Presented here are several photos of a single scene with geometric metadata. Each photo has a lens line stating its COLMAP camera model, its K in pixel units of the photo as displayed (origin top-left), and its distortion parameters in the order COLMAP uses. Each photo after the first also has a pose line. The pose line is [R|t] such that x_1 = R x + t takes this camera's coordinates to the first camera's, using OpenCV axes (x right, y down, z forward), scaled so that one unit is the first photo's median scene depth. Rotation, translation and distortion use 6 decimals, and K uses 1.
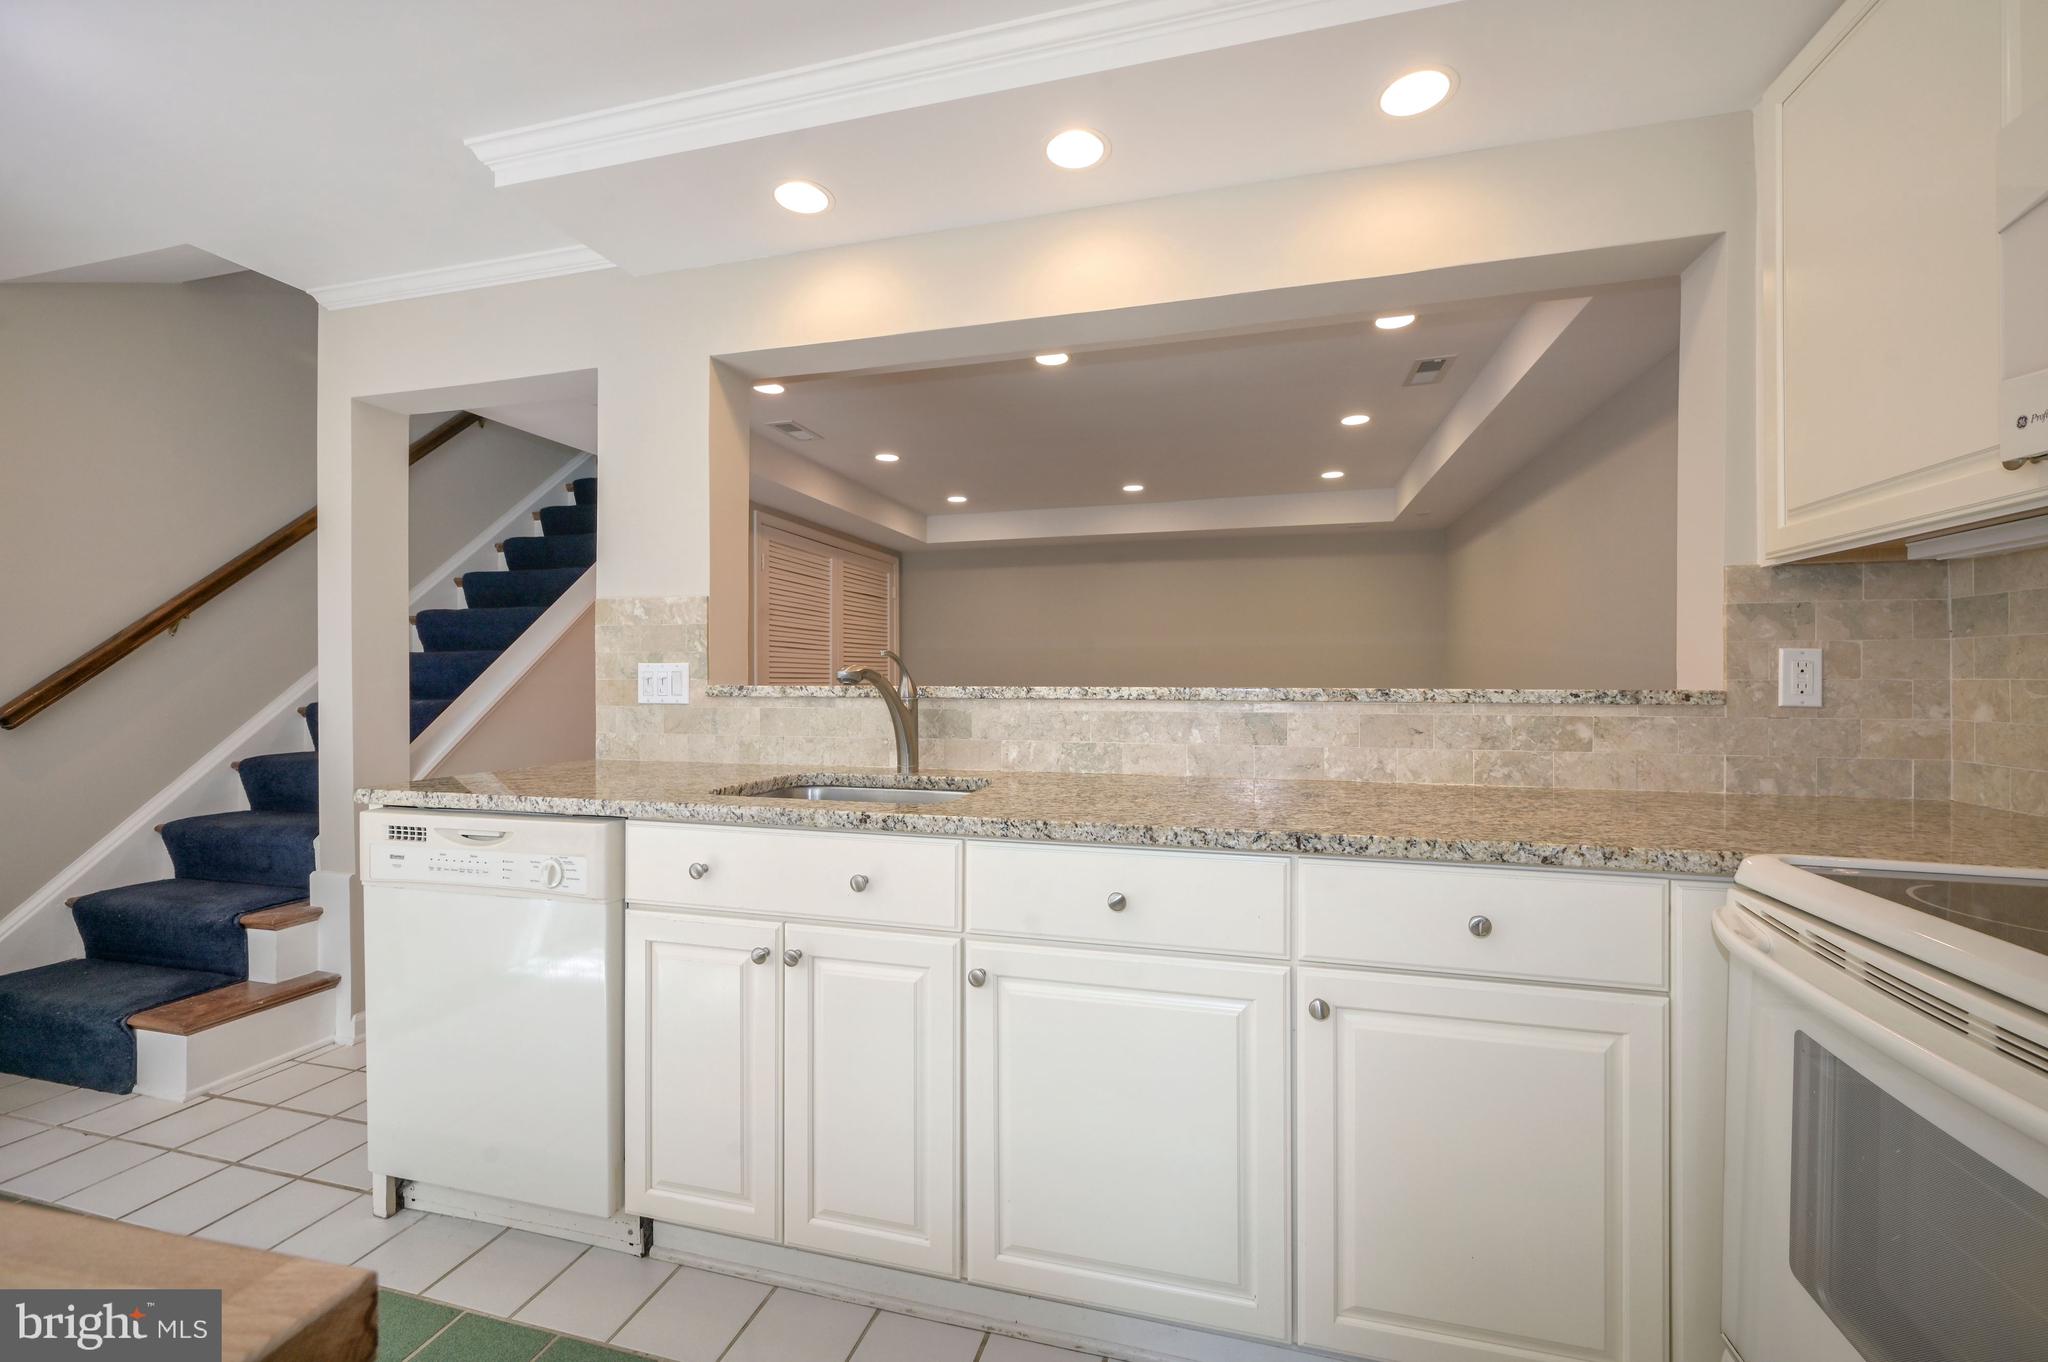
lens RADIAL K [[824.0, 0, 1036.6], [0, 824.0, 681.4], [0, 0, 1]] dist [0.000168, -0.000014]
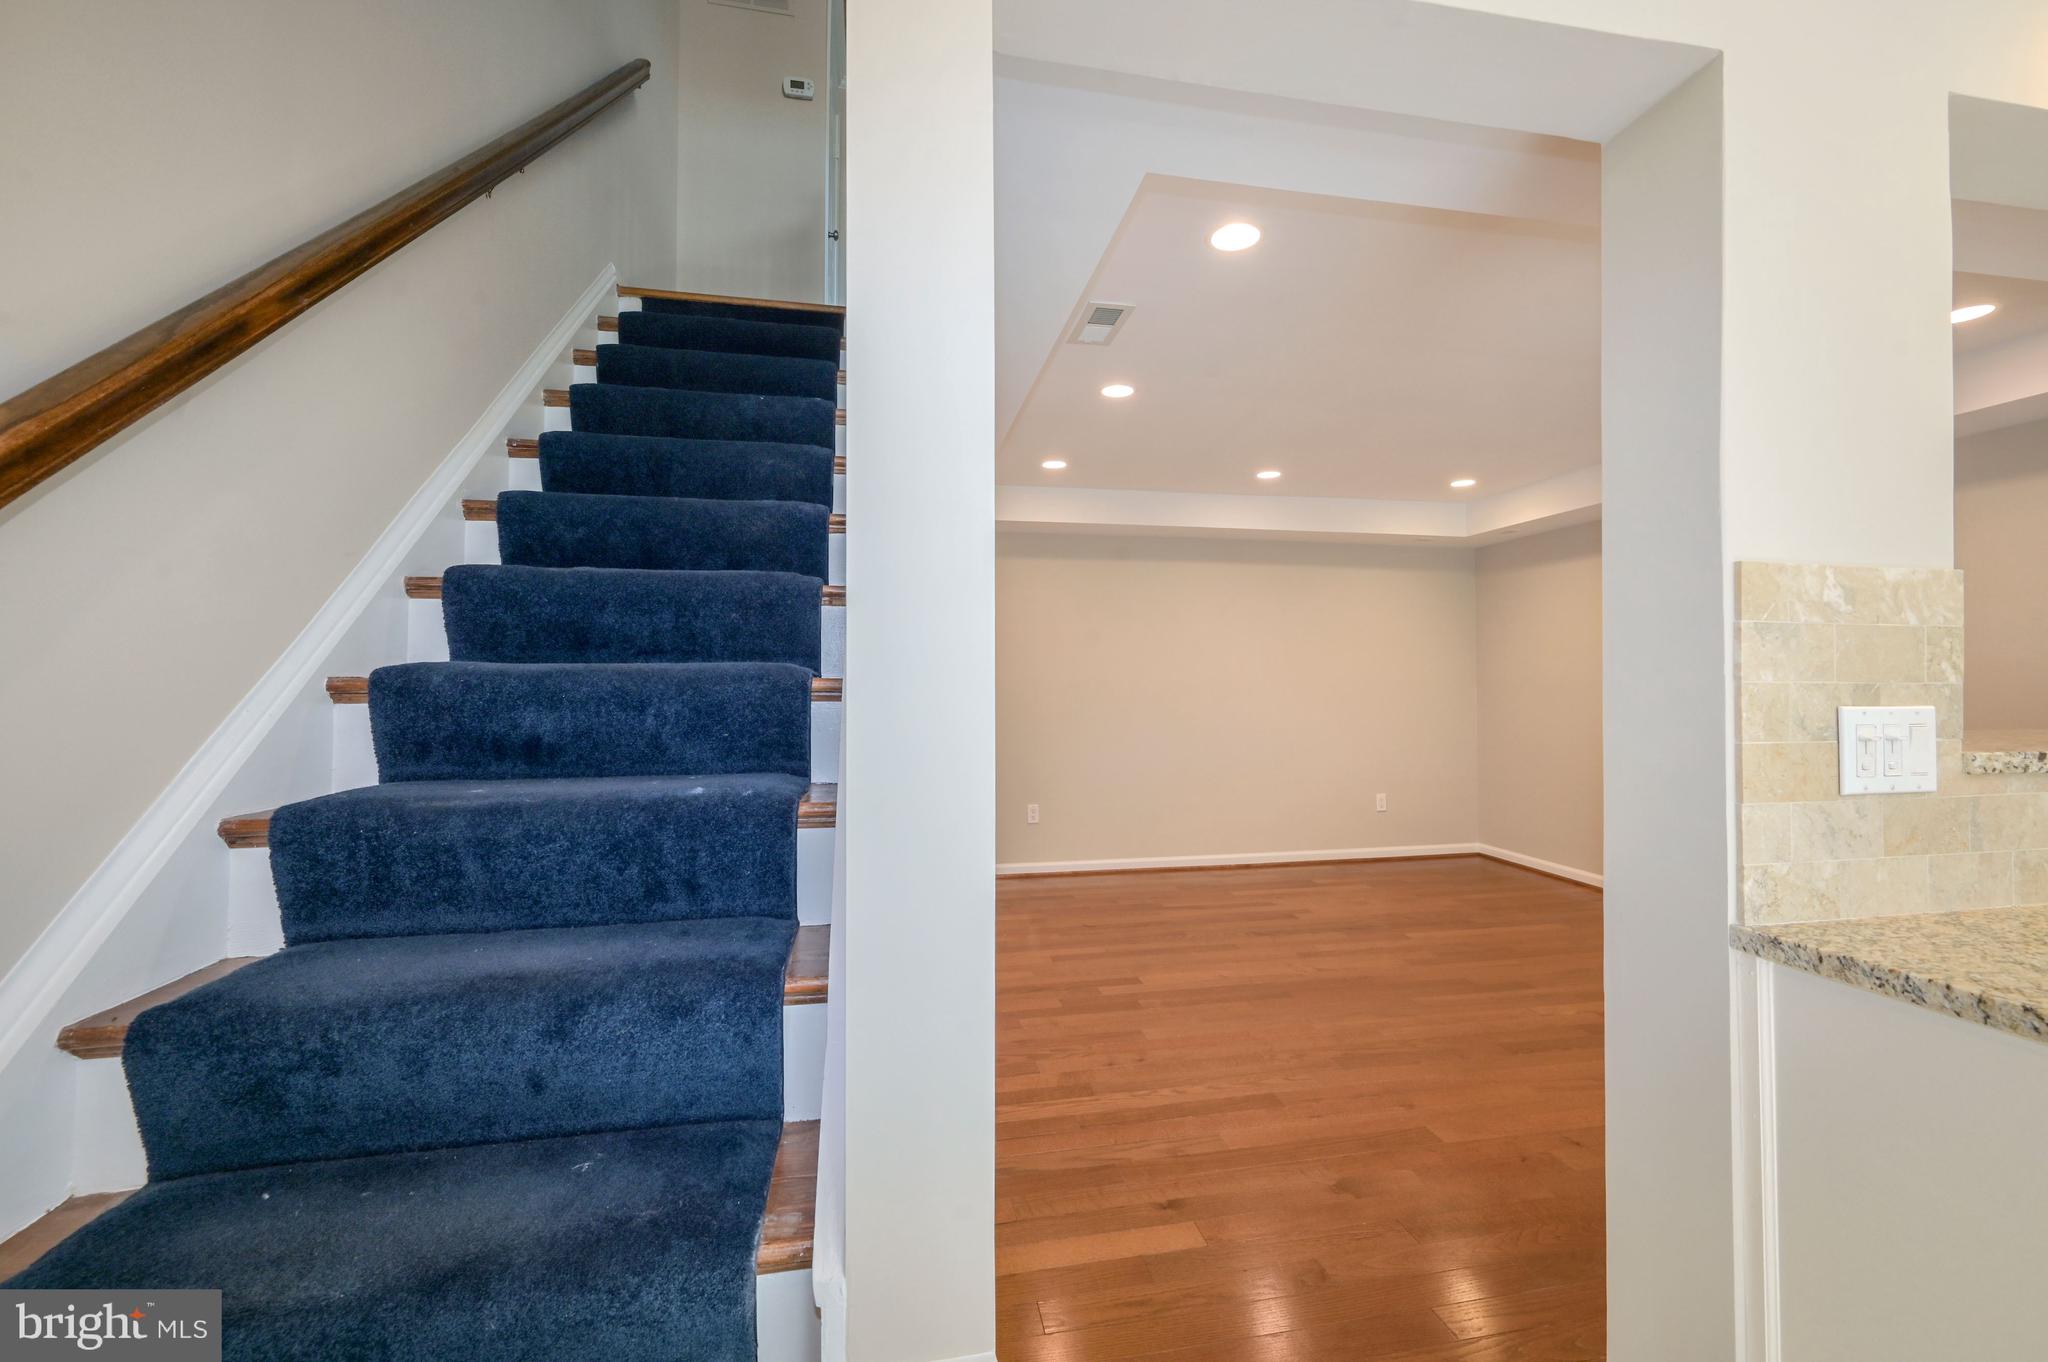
lens RADIAL K [[824.0, 0, 1016.0], [0, 824.0, 677.1], [0, 0, 1]] dist [0.000168, -0.000014]
pose [[0.897651, 0.004165, 0.440687, -1.106439], [0.002426, 0.999893, -0.014392, -0.033496], [-0.440700, 0.013988, 0.897545, 0.797027]]
